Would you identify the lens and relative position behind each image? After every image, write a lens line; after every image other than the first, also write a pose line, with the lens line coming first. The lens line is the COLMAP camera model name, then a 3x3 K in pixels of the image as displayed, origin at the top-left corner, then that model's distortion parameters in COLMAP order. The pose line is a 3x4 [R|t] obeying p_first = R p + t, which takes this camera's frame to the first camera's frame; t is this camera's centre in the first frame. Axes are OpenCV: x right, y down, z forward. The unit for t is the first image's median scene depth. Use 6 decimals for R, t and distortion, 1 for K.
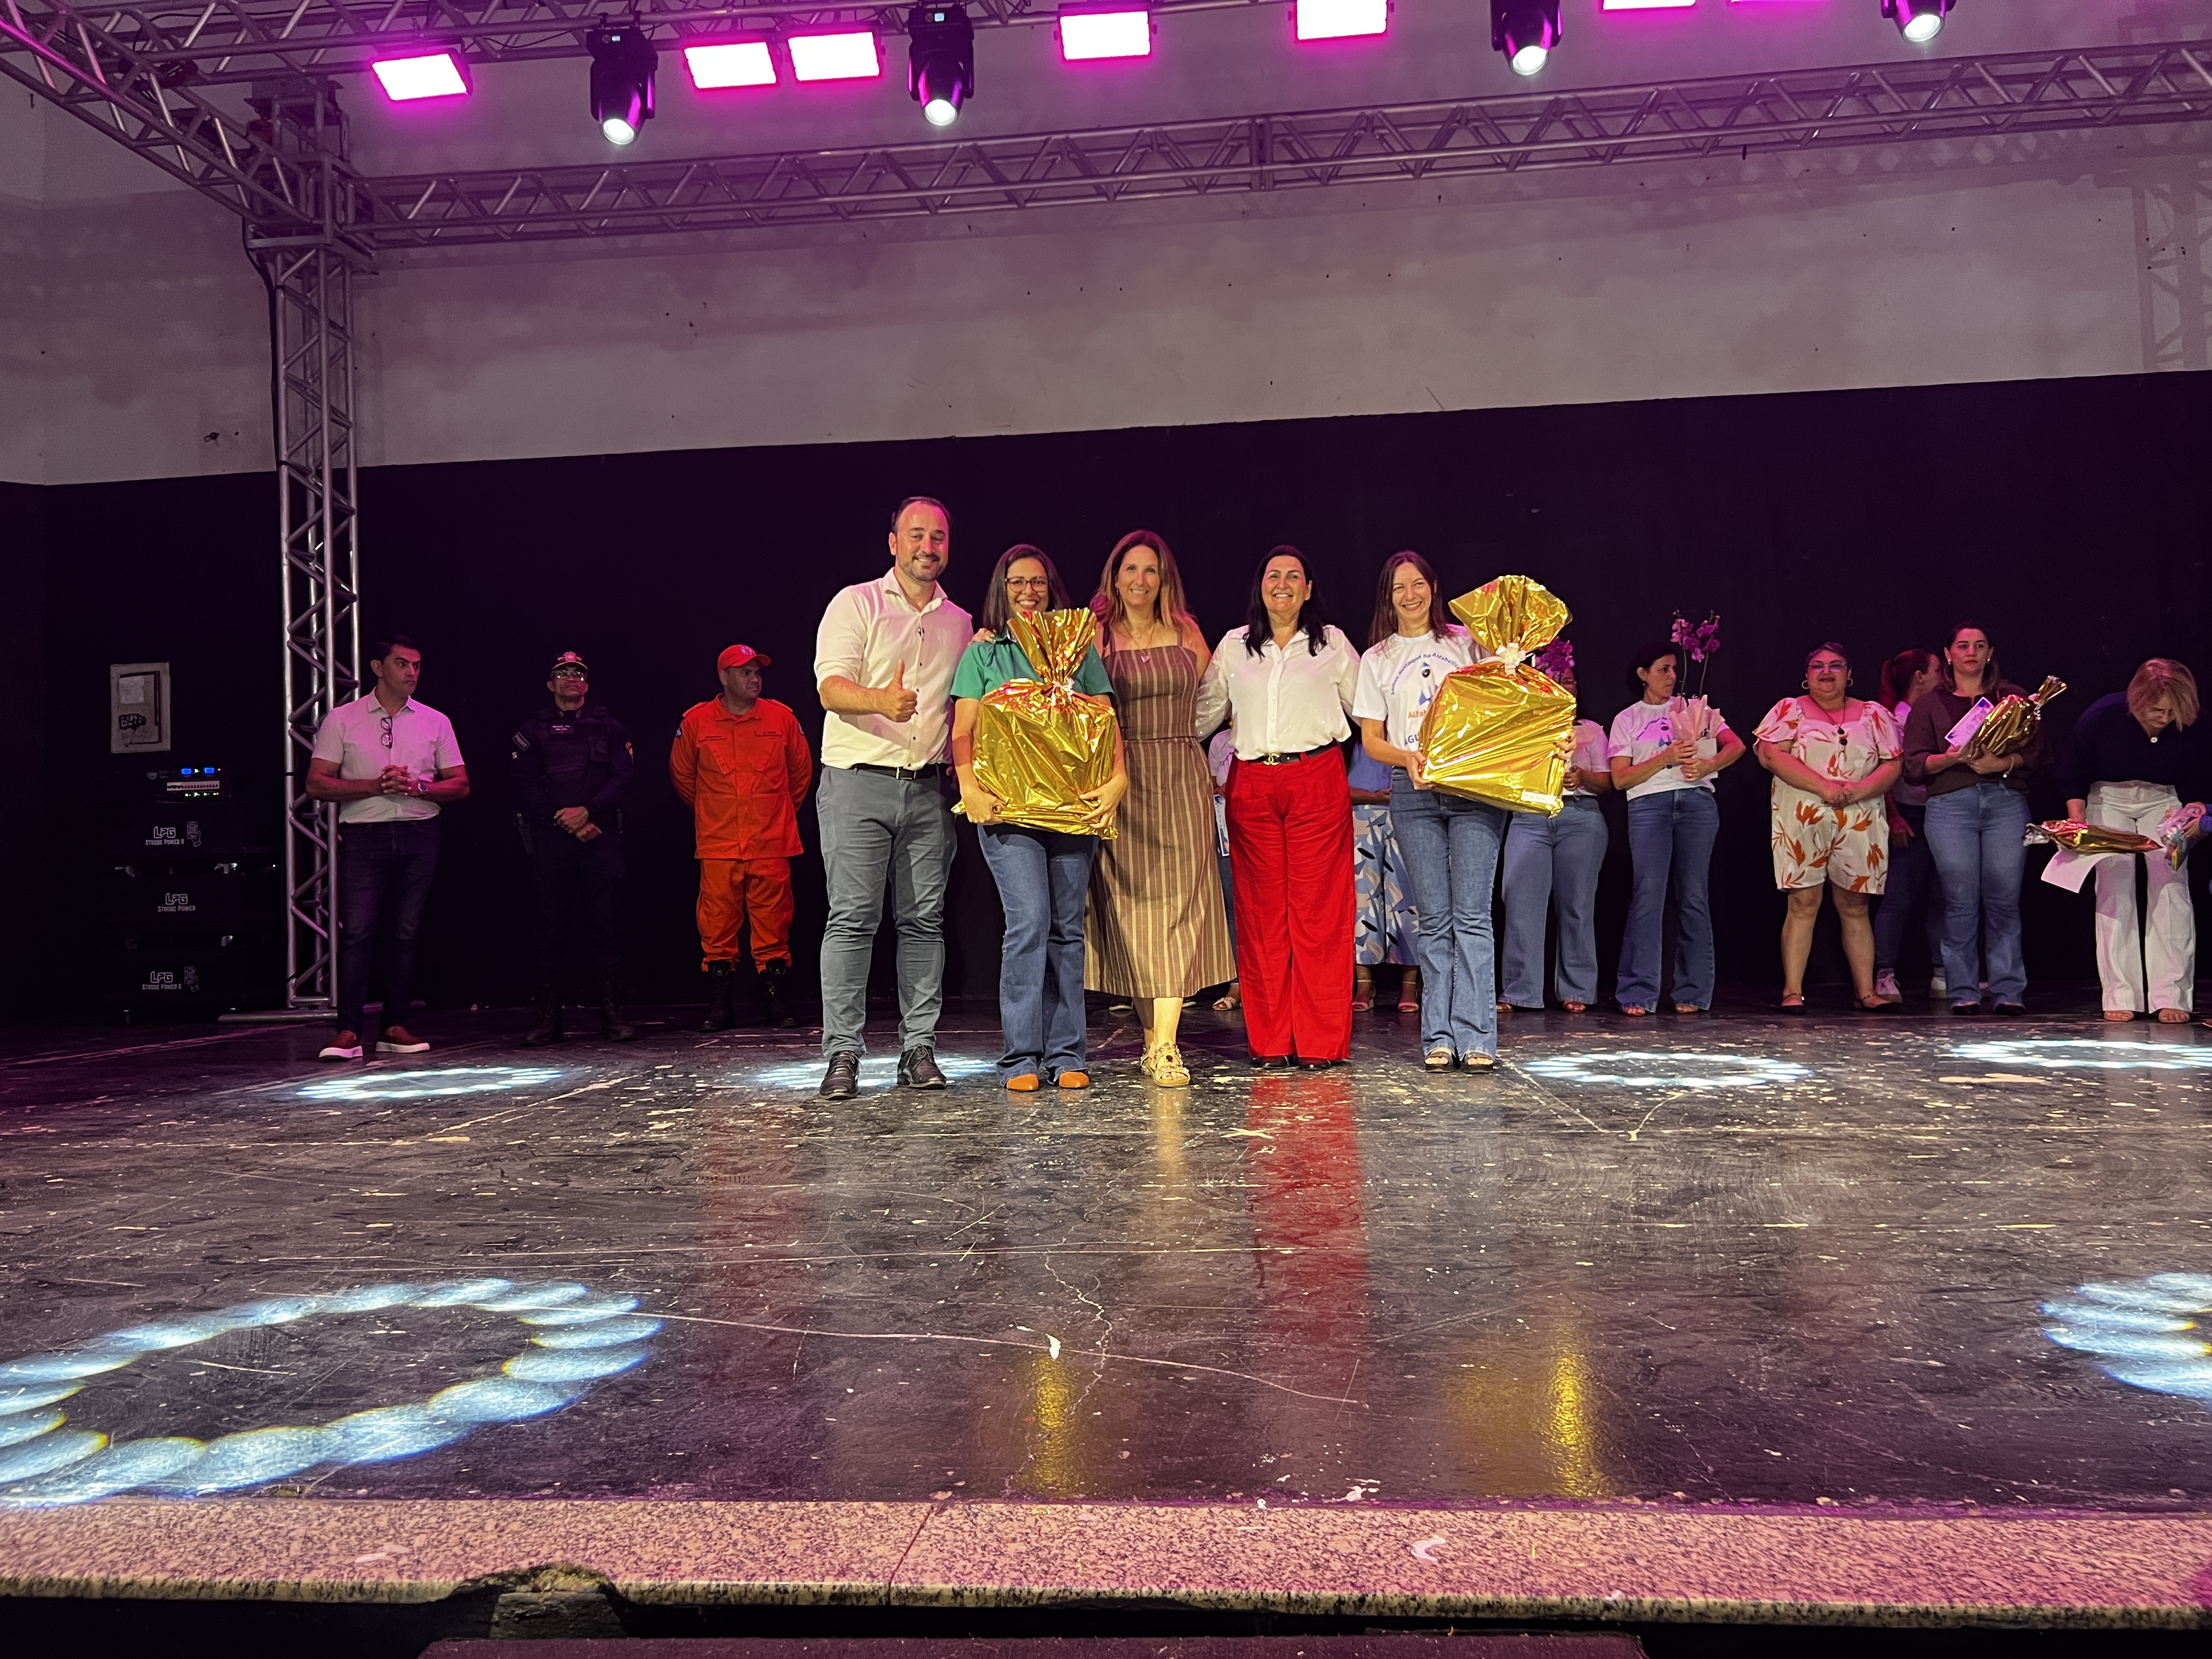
lens RADIAL K [[1684.4, 0, 1106.0], [0, 1684.4, 829.5], [0, 0, 1]] dist [0.034392, -0.035729]
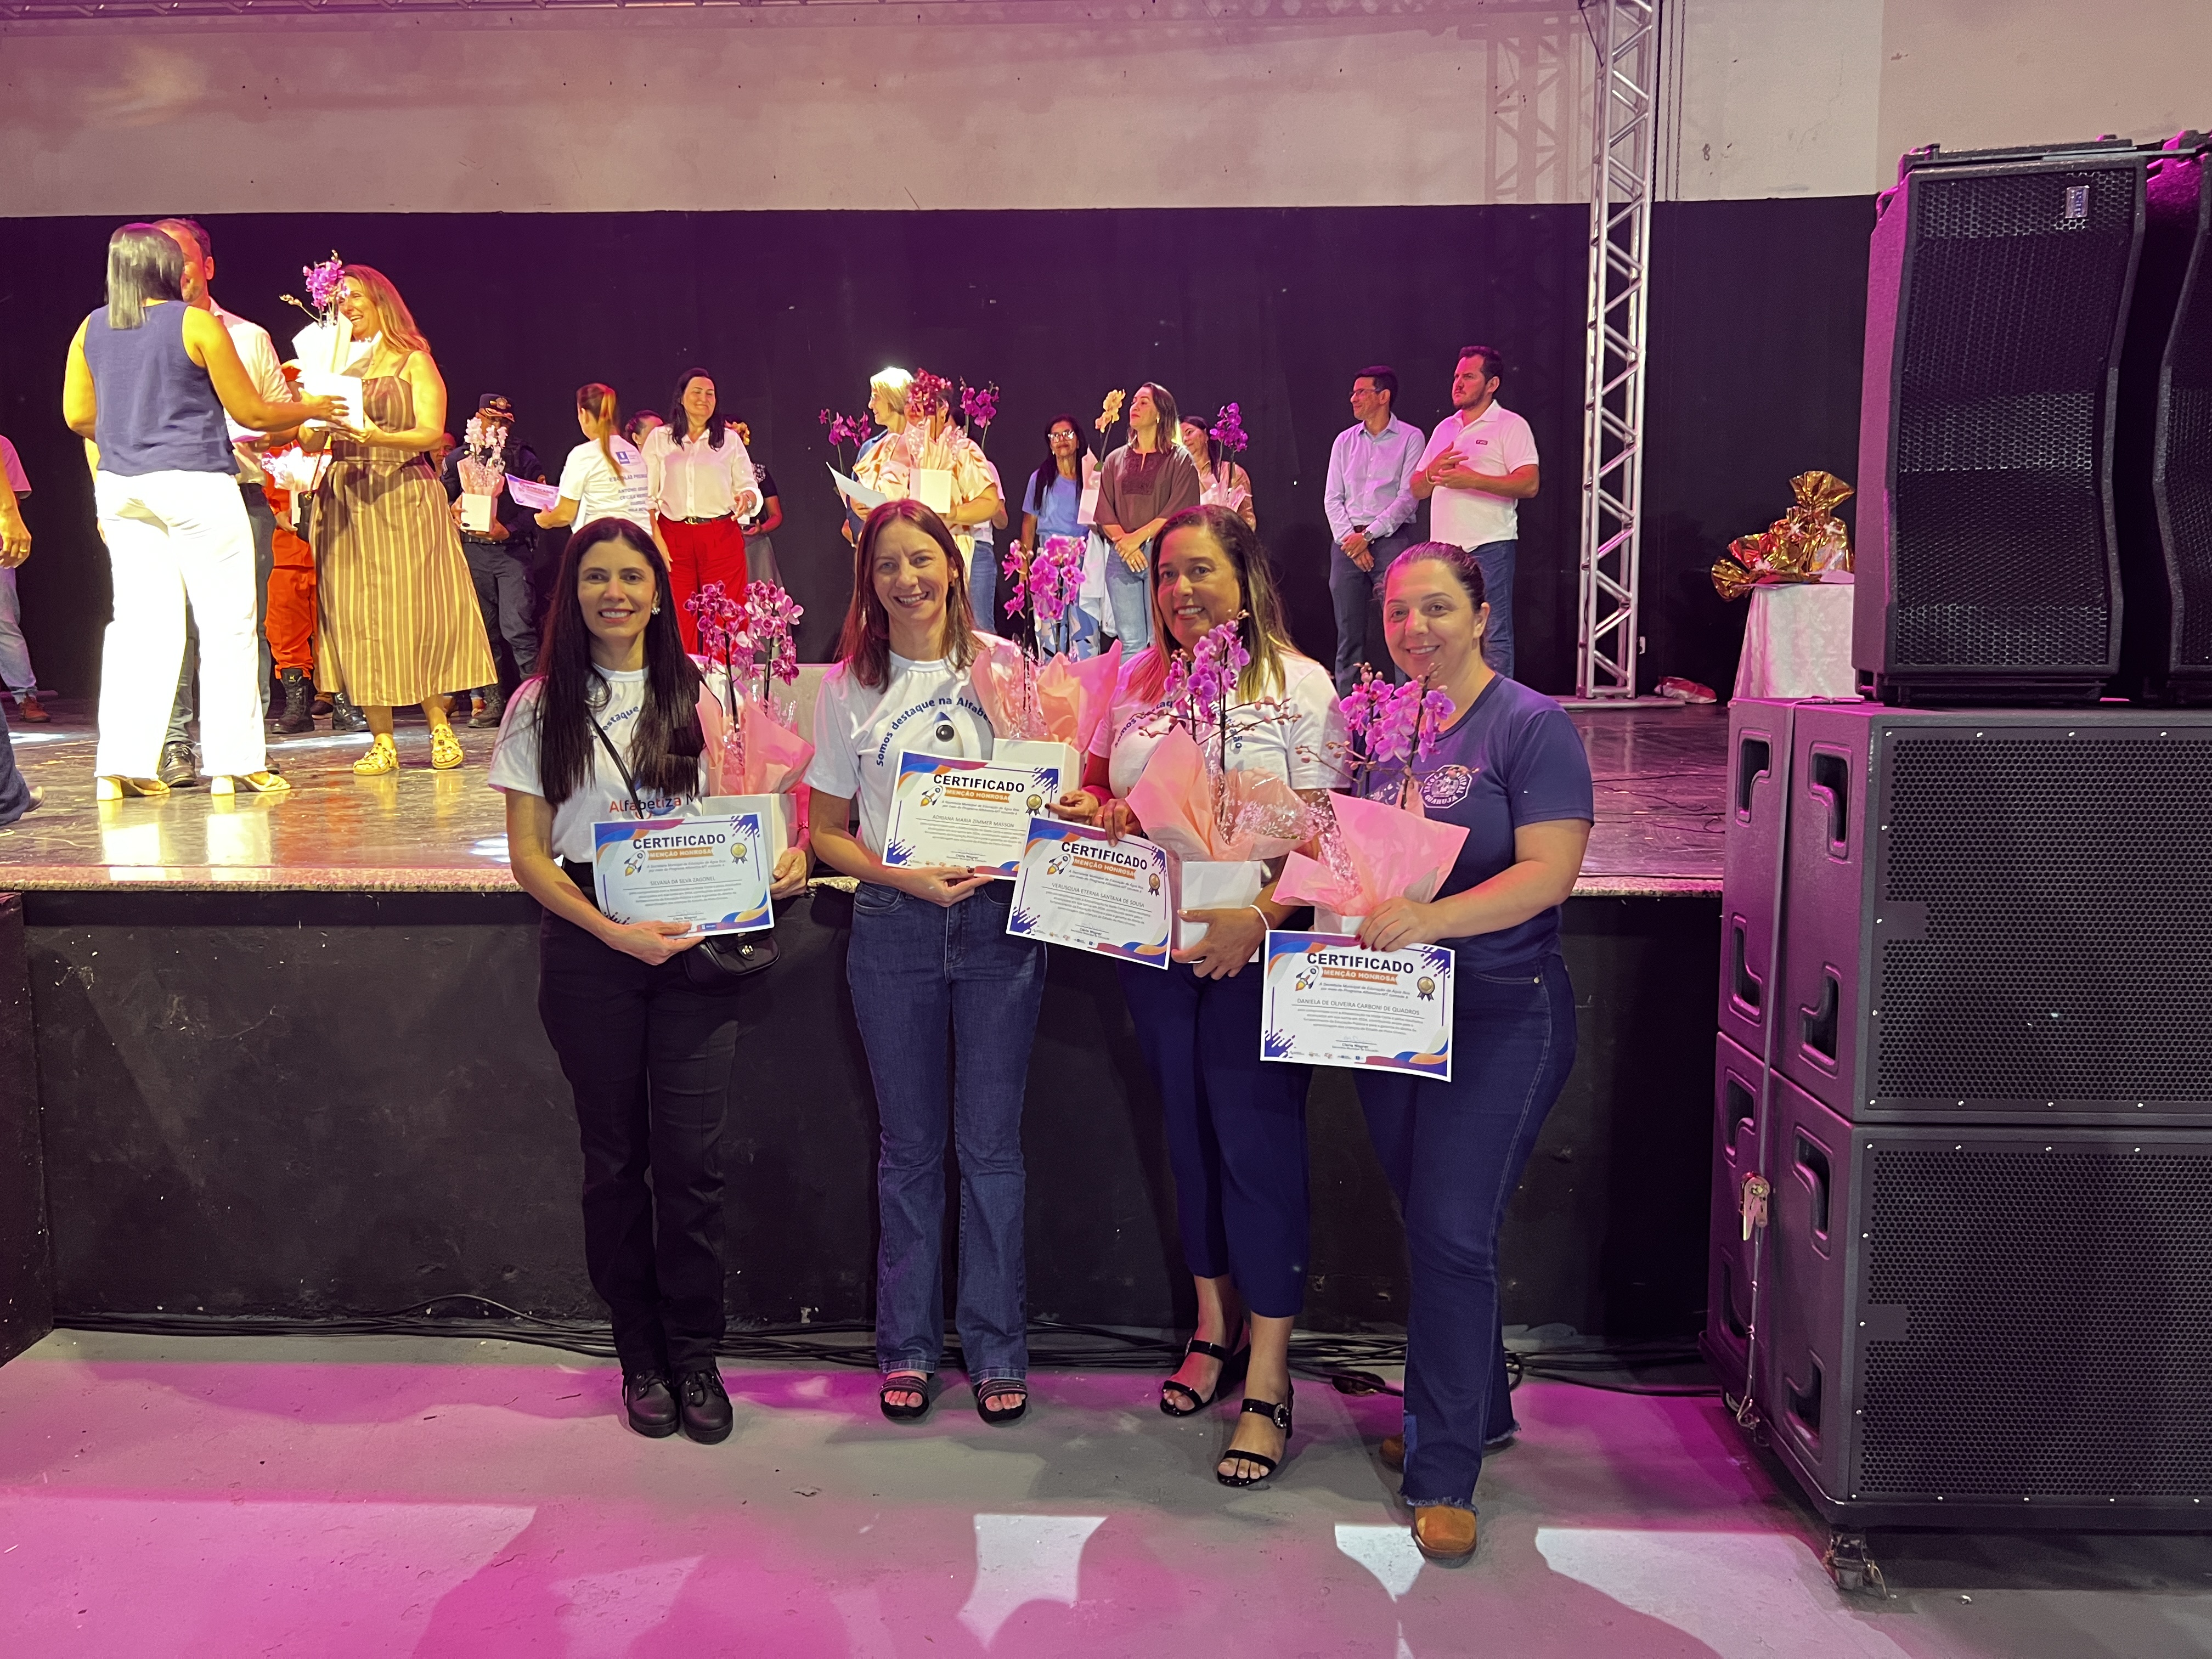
lens RADIAL K [[1685.5, 0, 1105.3], [0, 1685.5, 816.4], [0, 0, 1]] dist [0.034397, -0.037156]
pose [[0.997903, 0.017744, 0.062242, 0.487180], [-0.026703, 0.988895, 0.146198, -0.011809], [-0.058957, -0.147554, 0.987295, -0.428348]]
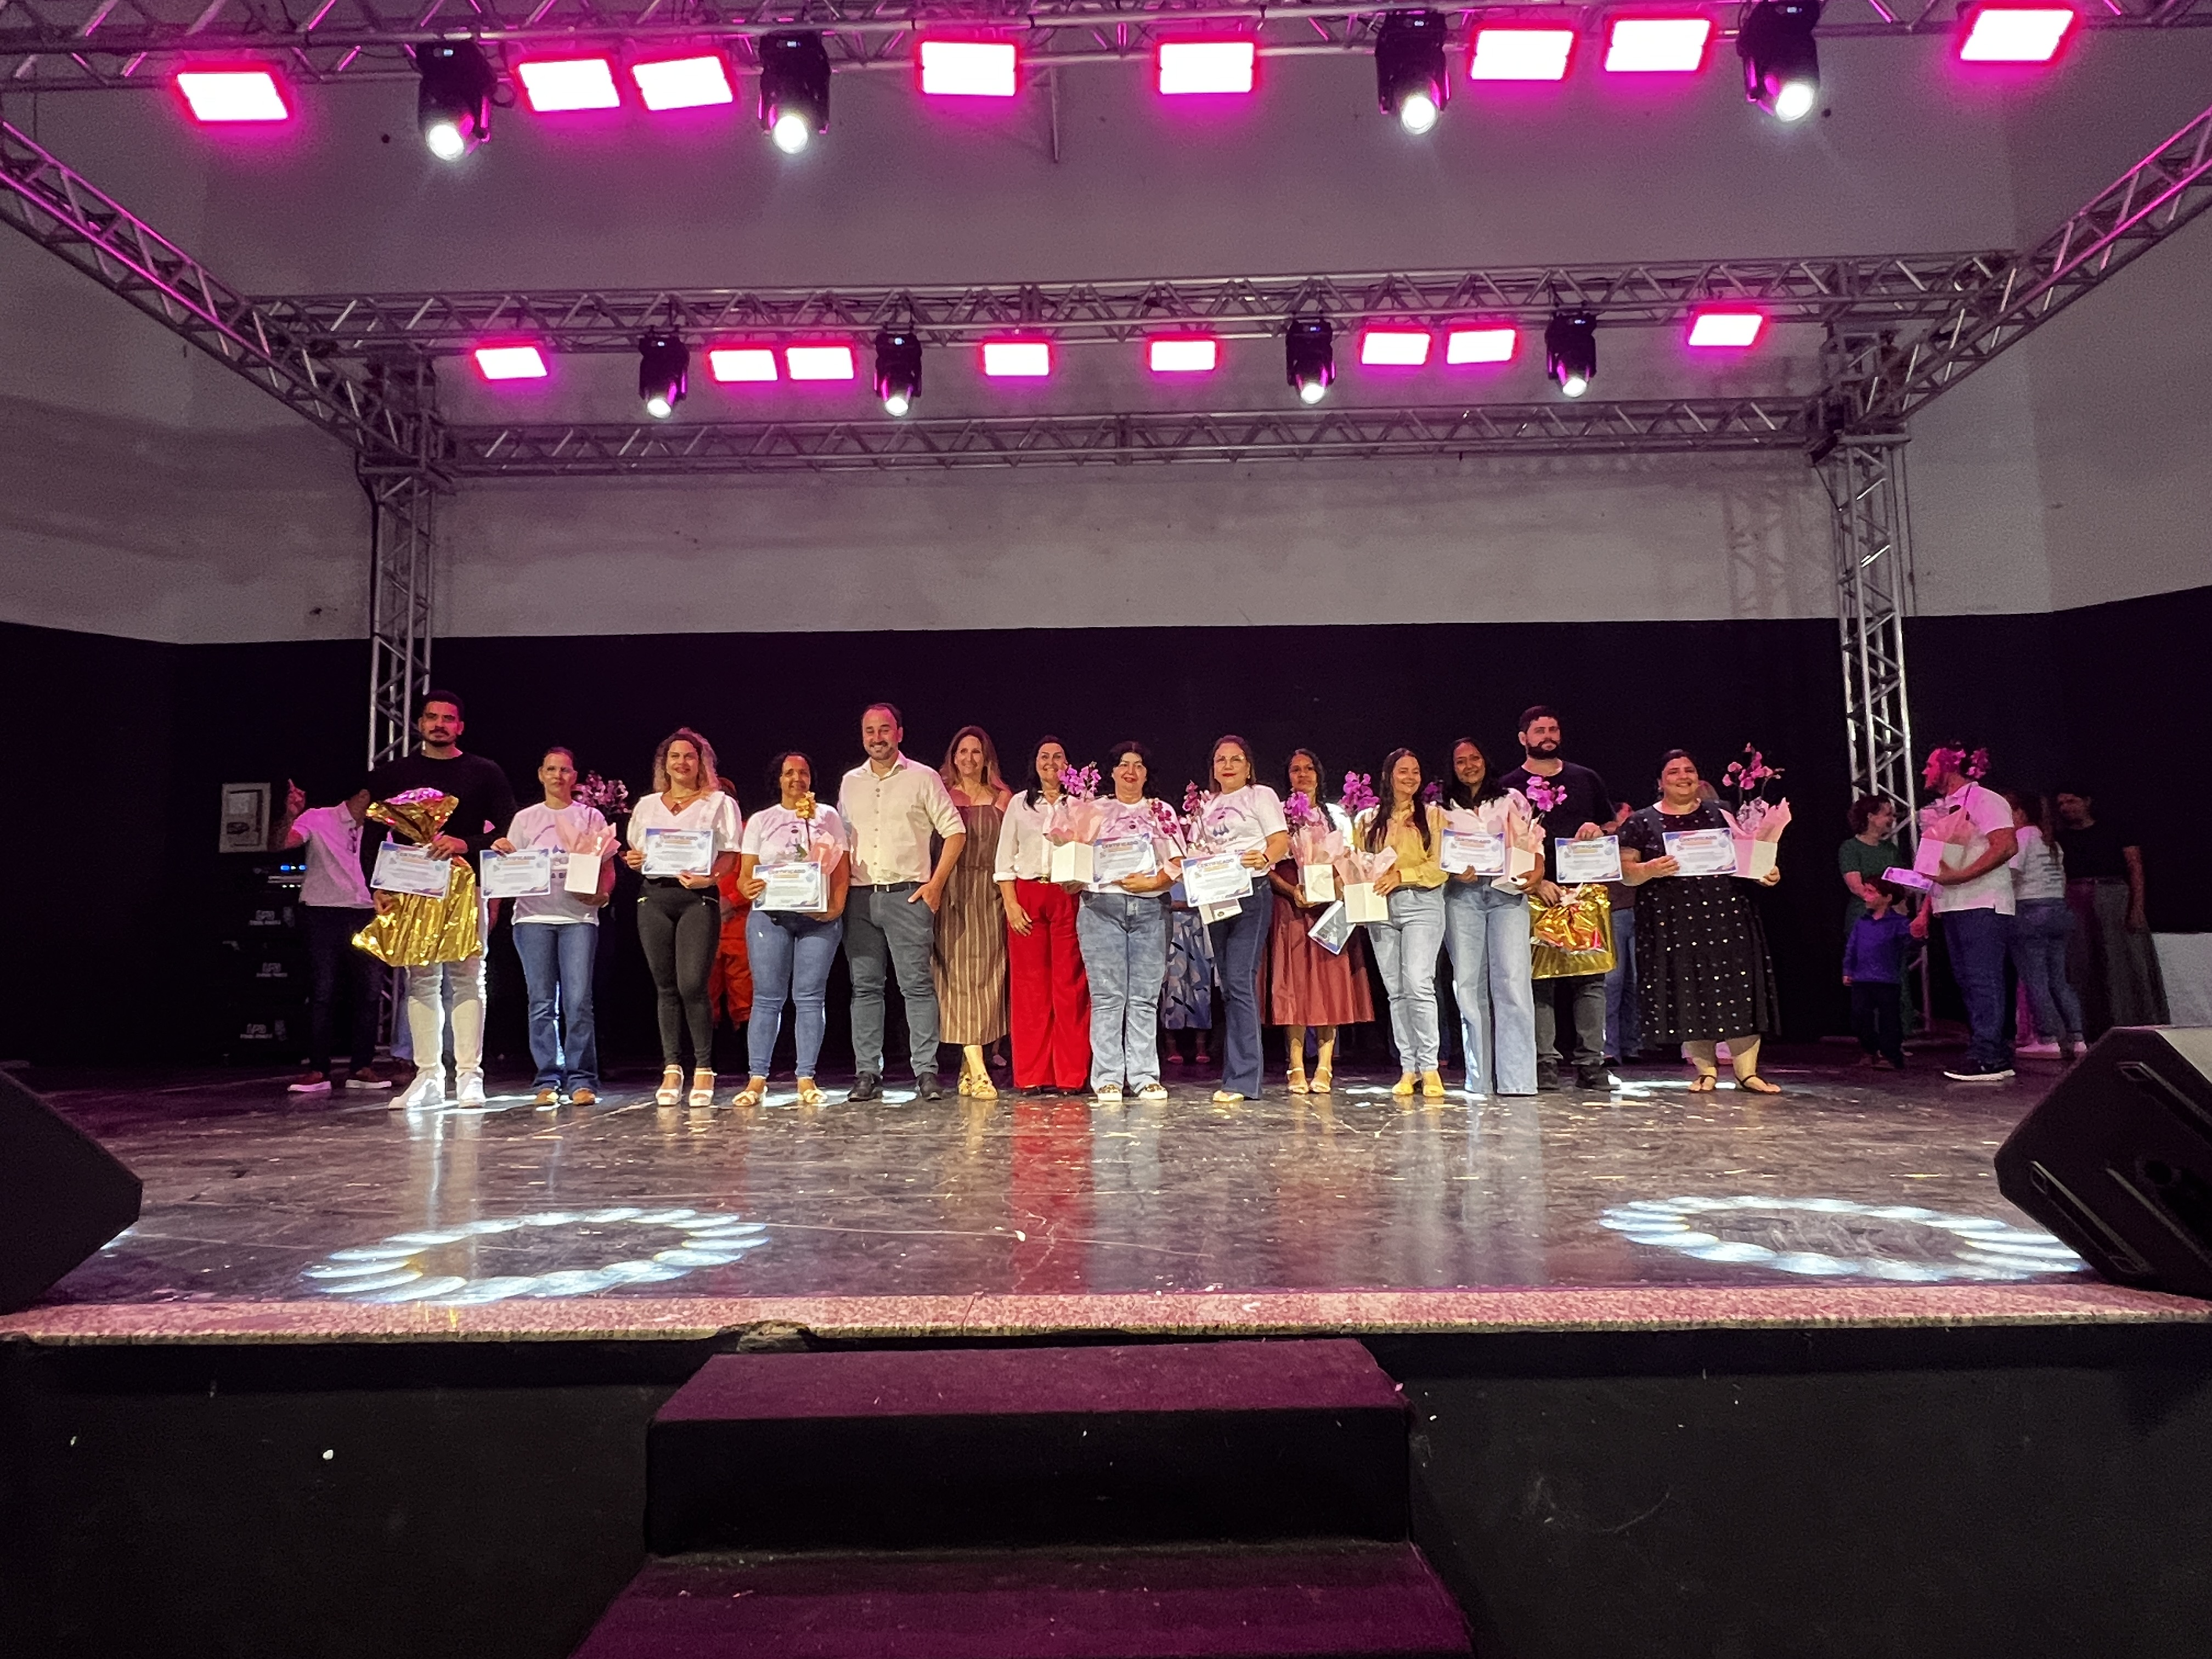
lens RADIAL K [[1367.9, 0, 1091.3], [0, 1367.9, 826.9], [0, 0, 1]] dist [-0.006103, -0.001519]
pose [[0.996185, 0.023510, 0.084042, -0.037302], [-0.017134, 0.996976, -0.075798, 0.004902], [-0.085570, 0.074069, 0.993575, -0.156327]]
